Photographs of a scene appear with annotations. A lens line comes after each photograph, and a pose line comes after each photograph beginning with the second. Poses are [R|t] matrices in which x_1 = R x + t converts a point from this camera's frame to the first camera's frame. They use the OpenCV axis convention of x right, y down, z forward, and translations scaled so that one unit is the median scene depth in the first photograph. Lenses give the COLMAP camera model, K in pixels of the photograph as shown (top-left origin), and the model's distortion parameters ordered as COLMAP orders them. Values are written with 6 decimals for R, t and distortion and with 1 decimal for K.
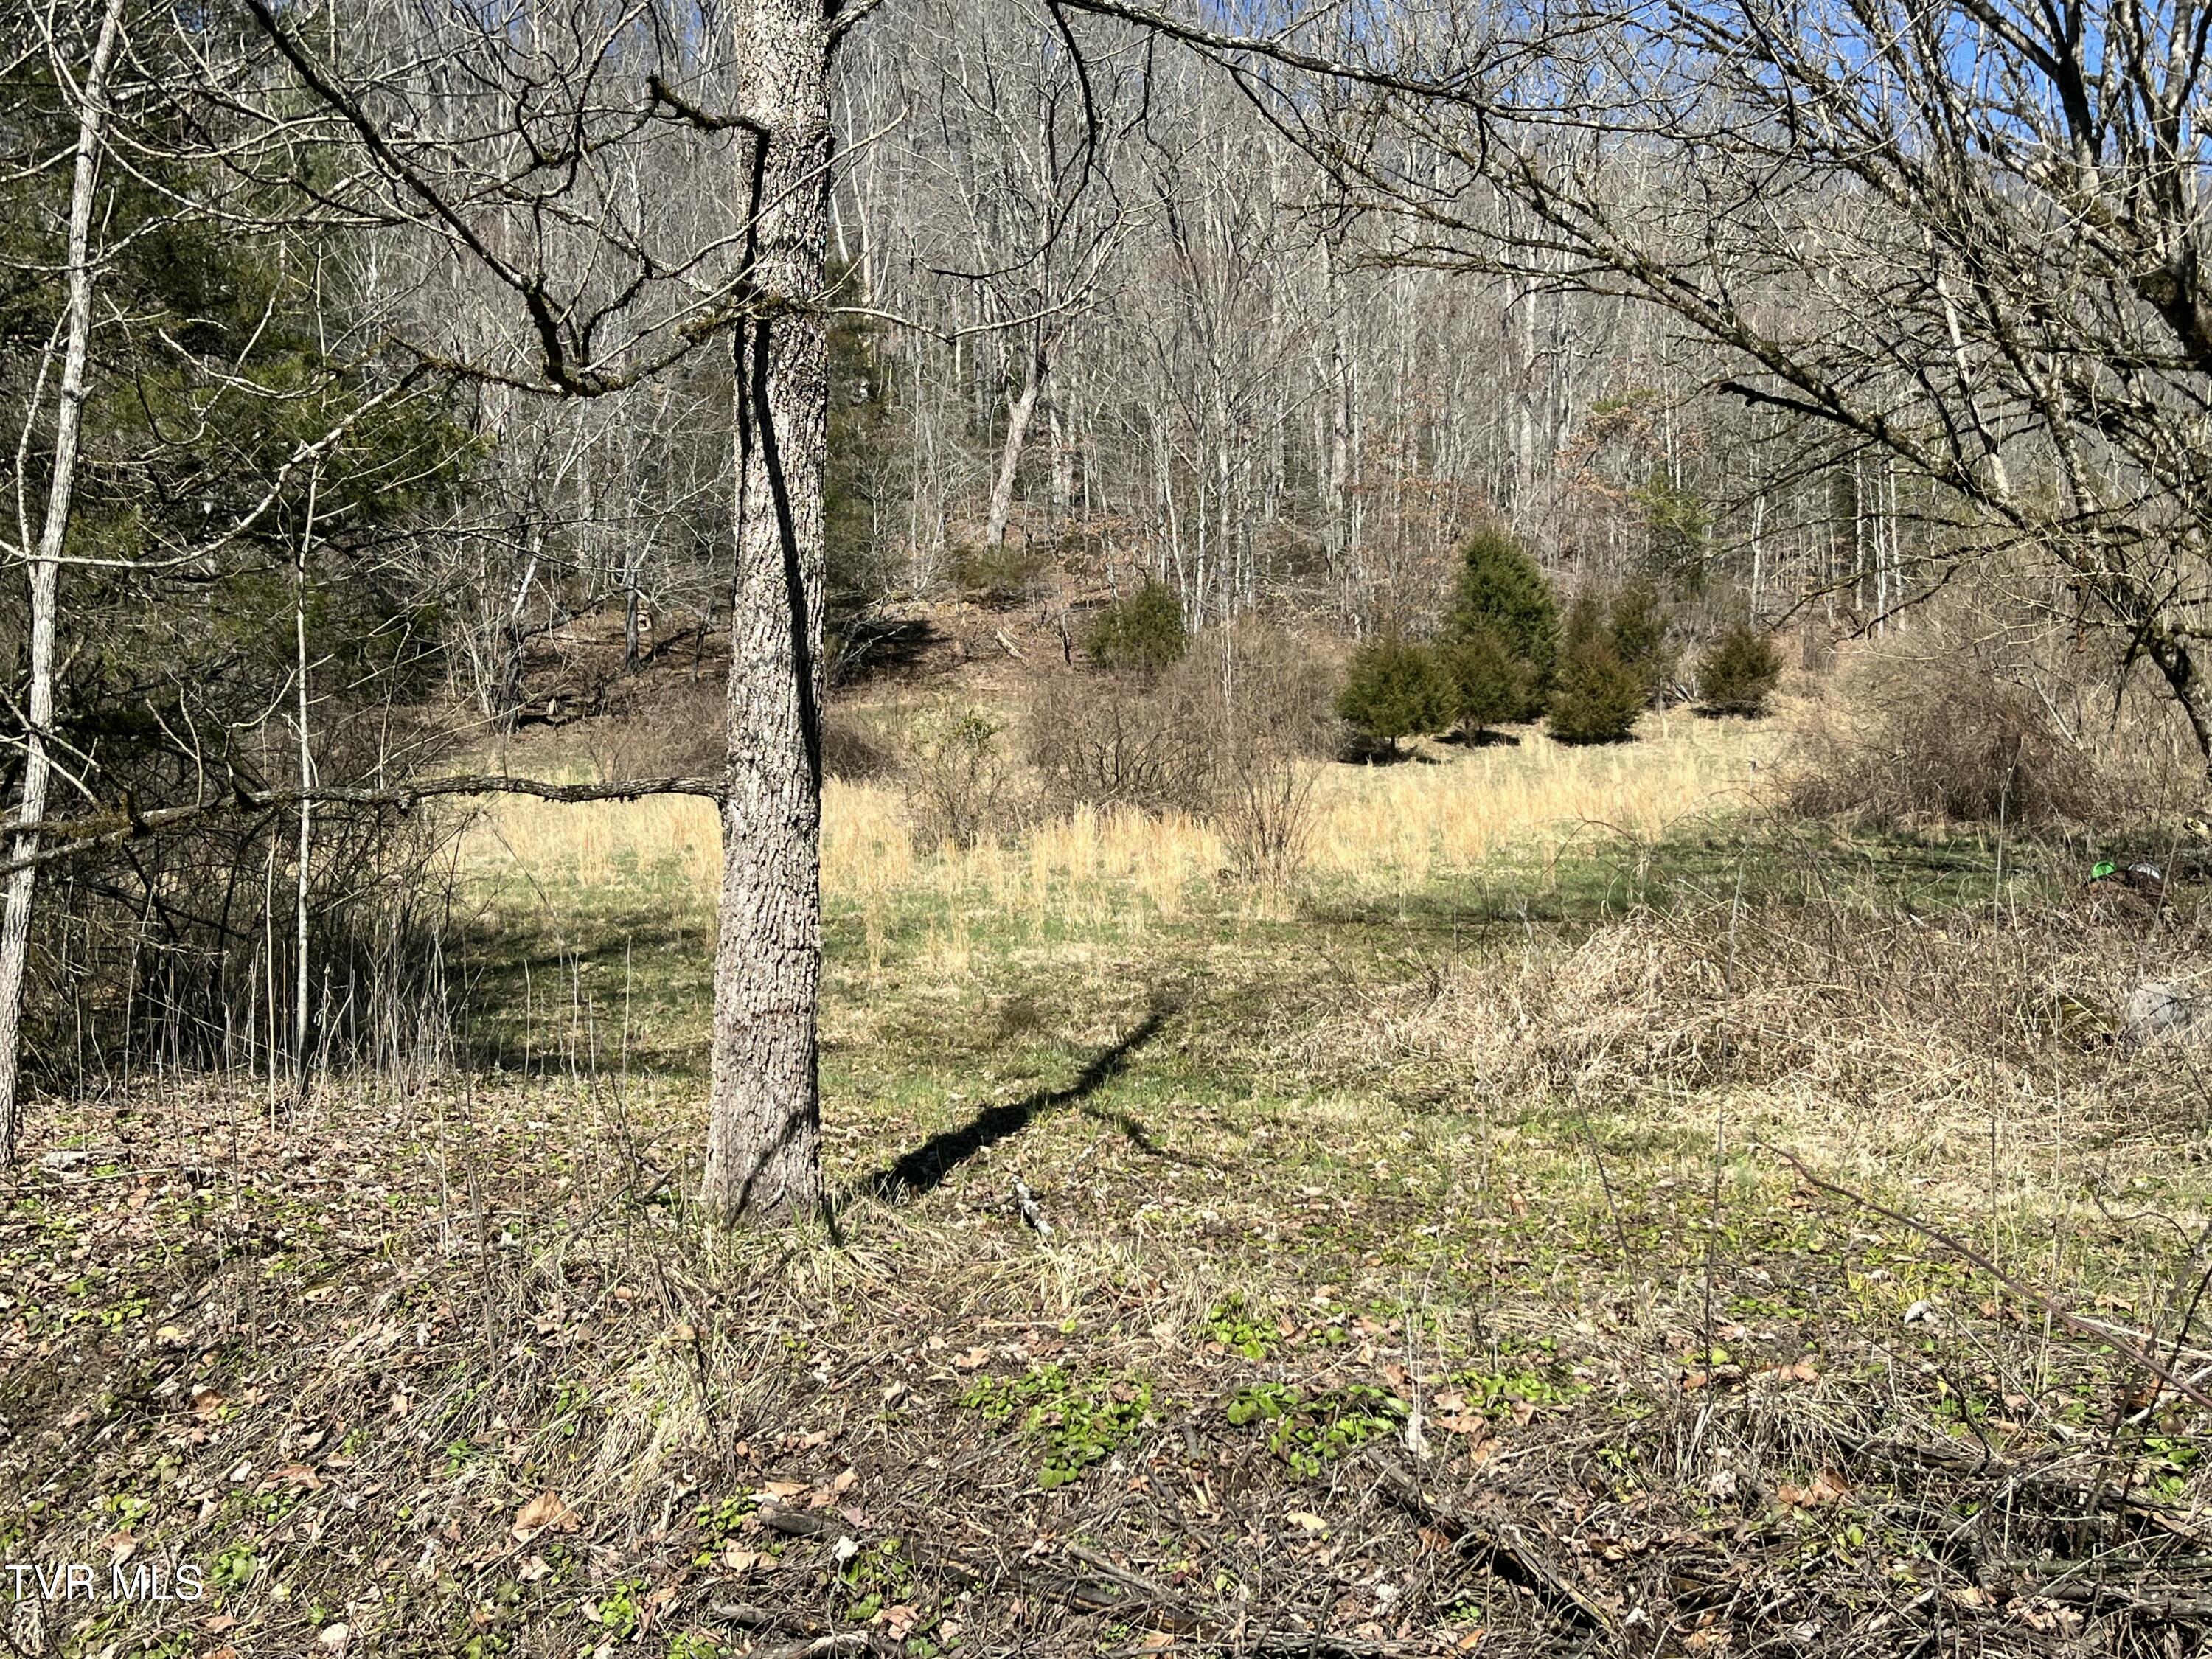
lens RADIAL K [[2335.4, 0, 1109.1], [0, 2335.4, 828.3], [0, 0, 1]] dist [0.096911, 0.000000]
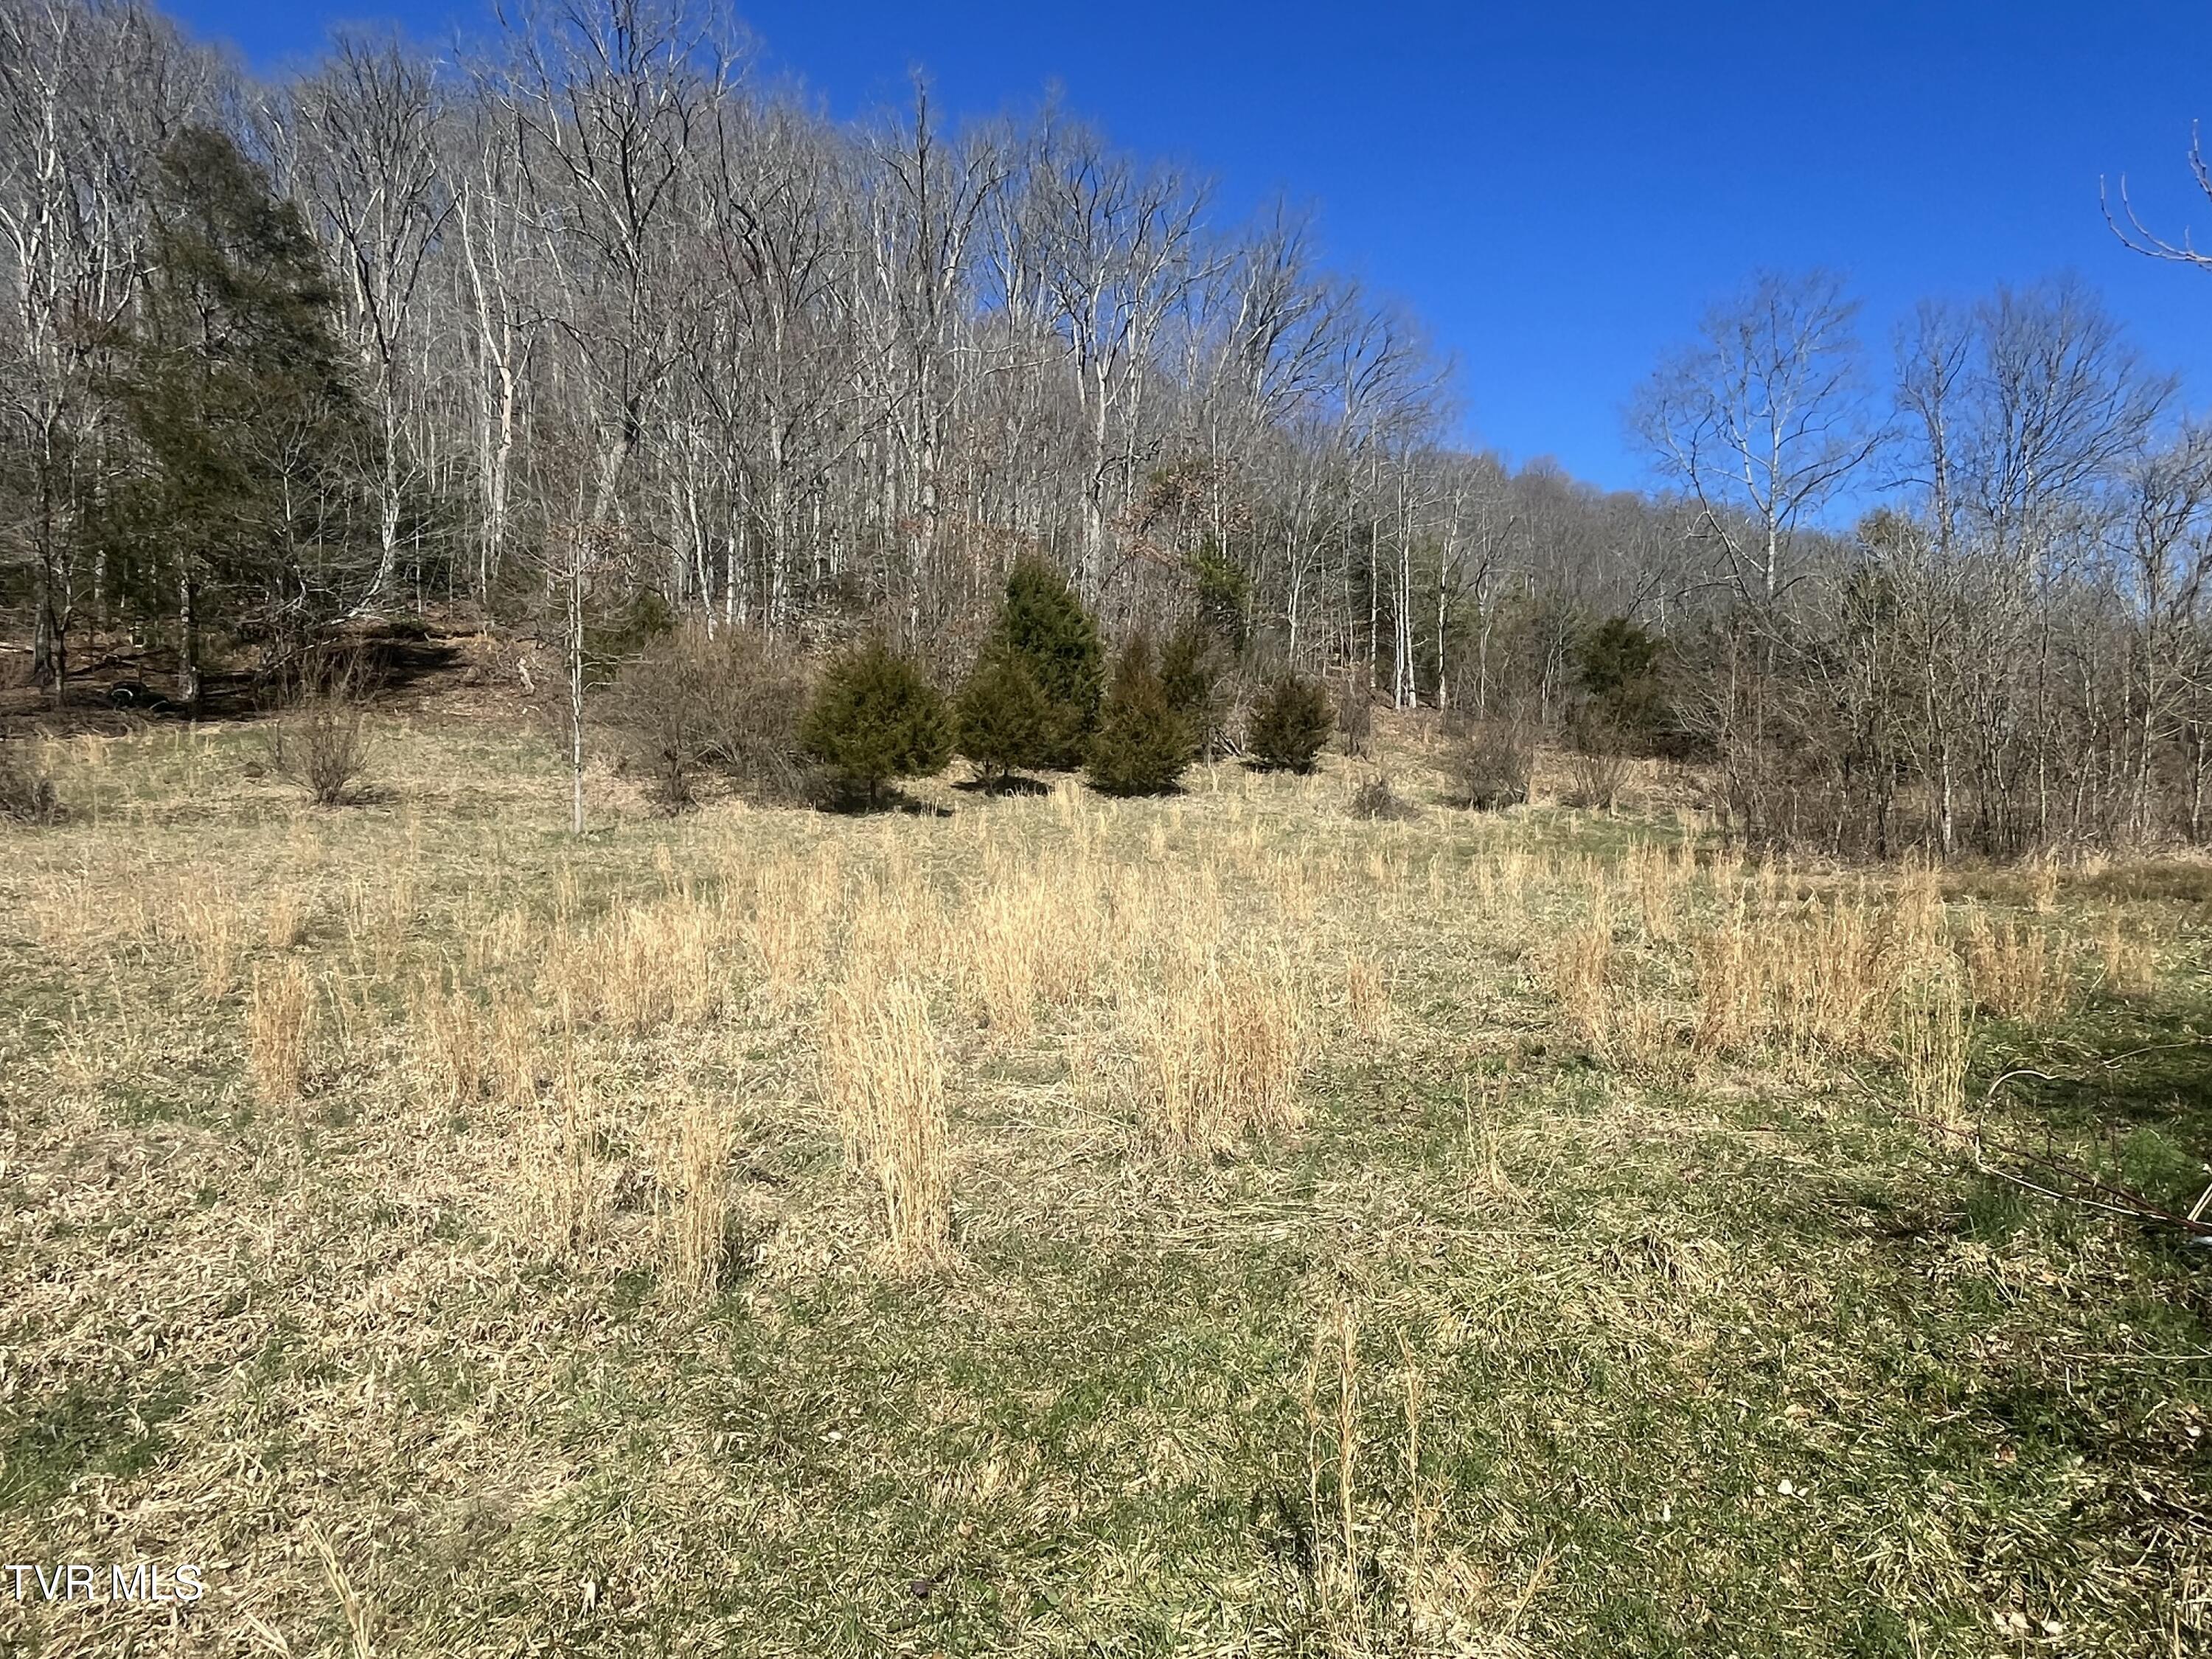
lens RADIAL K [[1322.9, 0, 1106.4], [0, 1322.9, 824.1], [0, 0, 1]] dist [-0.011009, -0.000762]
pose [[0.986017, 0.023091, 0.165036, 0.112779], [-0.020783, 0.999661, -0.015699, -0.017246], [-0.165343, 0.012049, 0.986163, 0.508814]]
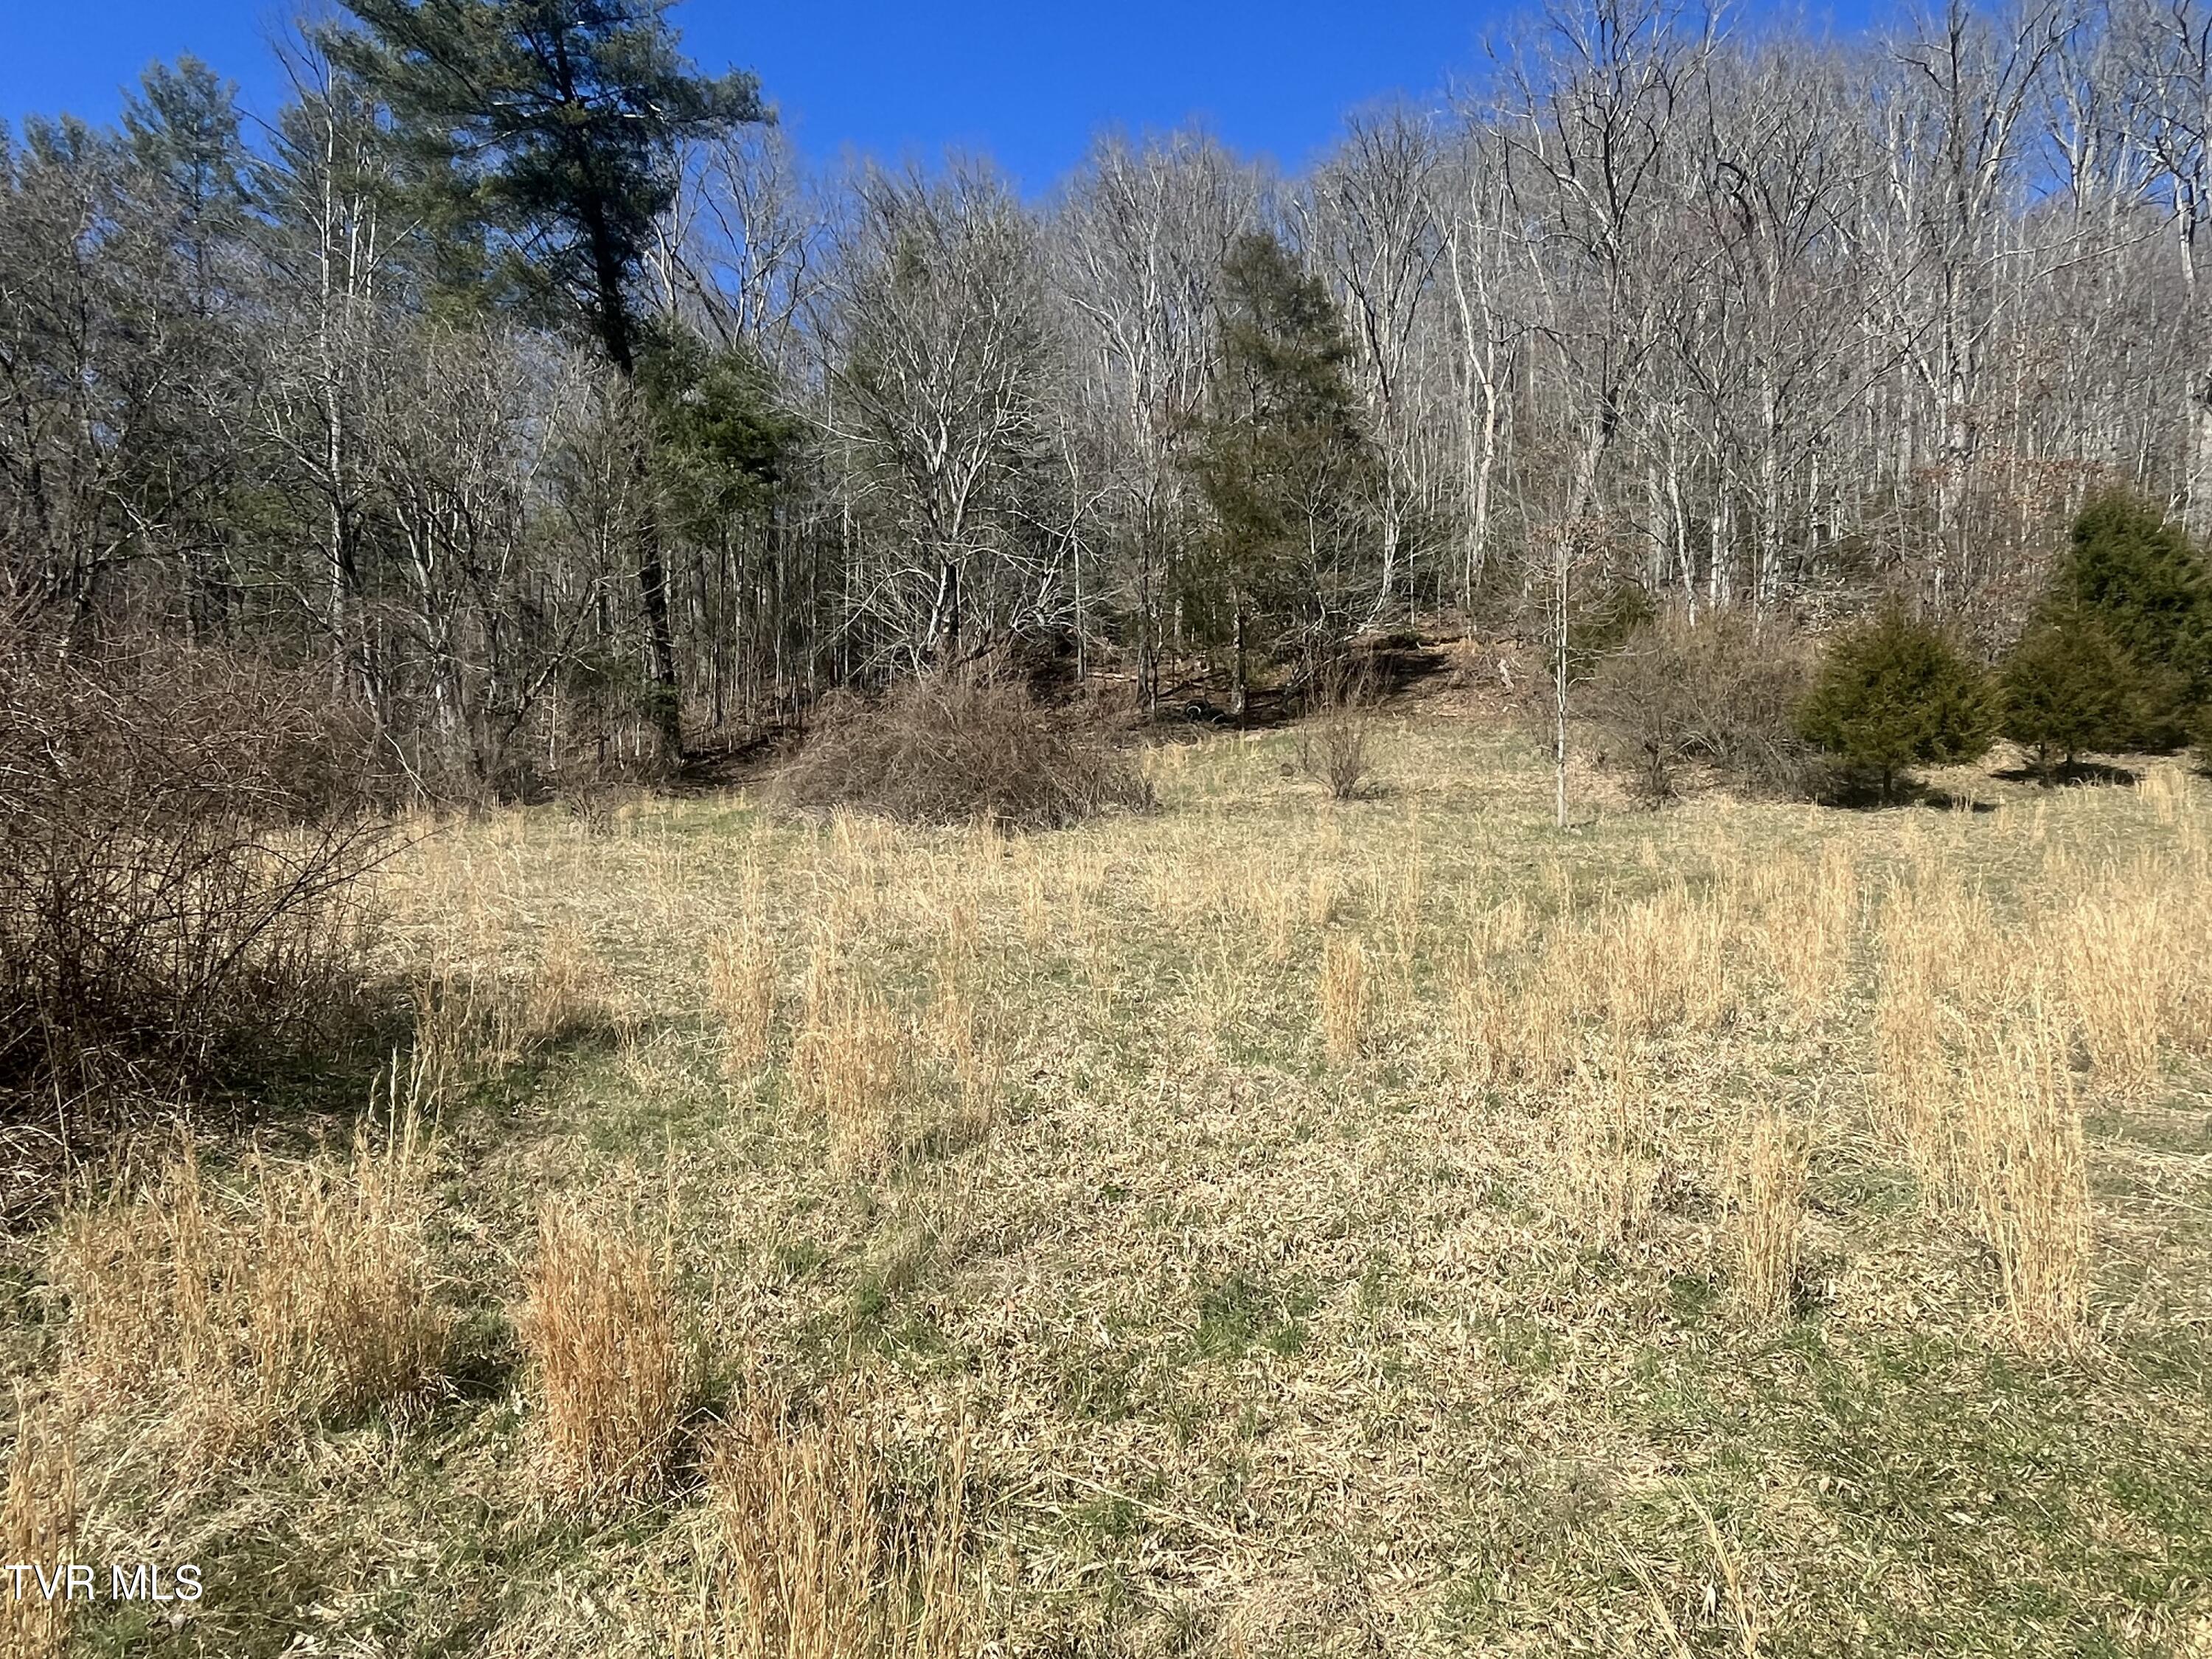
lens RADIAL K [[1322.9, 0, 1115.0], [0, 1322.9, 824.2], [0, 0, 1]] dist [-0.011009, -0.000762]
pose [[0.860564, 0.032525, -0.508303, 0.110833], [-0.032551, 0.999431, 0.008843, -0.017337], [0.508302, 0.008936, 0.861133, 0.508124]]
